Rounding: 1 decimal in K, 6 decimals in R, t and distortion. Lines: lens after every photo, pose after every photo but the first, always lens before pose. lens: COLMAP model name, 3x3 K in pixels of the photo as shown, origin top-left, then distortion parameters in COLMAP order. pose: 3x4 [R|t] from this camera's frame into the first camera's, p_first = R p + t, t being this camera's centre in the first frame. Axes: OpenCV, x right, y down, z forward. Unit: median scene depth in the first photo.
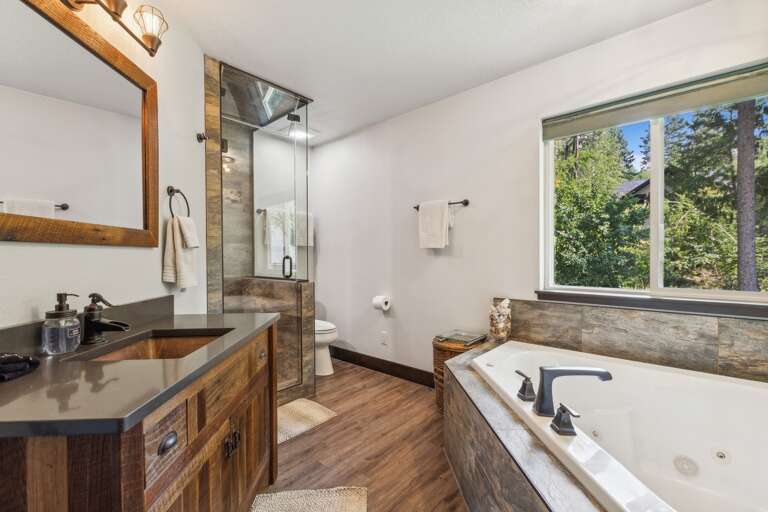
lens RADIAL K [[336.7, 0, 384.0], [0, 336.7, 256.0], [0, 0, 1]] dist [0.001864, 0.000178]
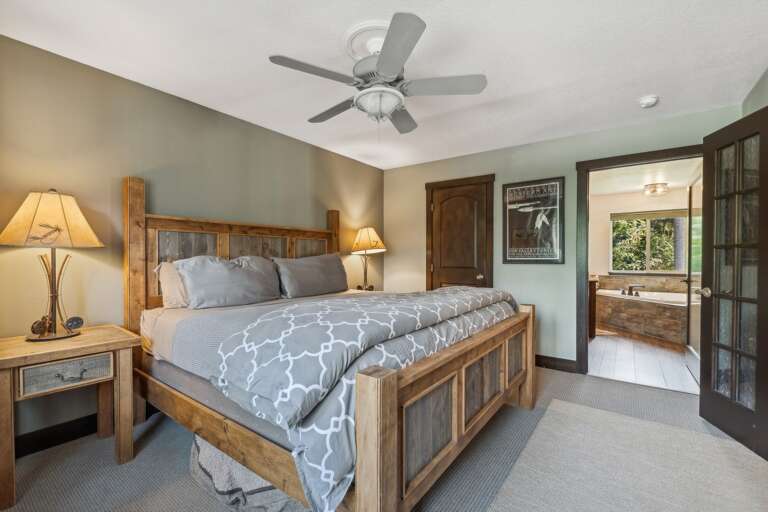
lens RADIAL K [[336.7, 0, 384.0], [0, 336.7, 256.0], [0, 0, 1]] dist [0.001864, 0.000178]
pose [[0.995496, 0.008012, 0.094460, -0.312138], [-0.007462, 0.999953, -0.006169, -0.000630], [-0.094505, 0.005436, 0.995510, -0.306419]]
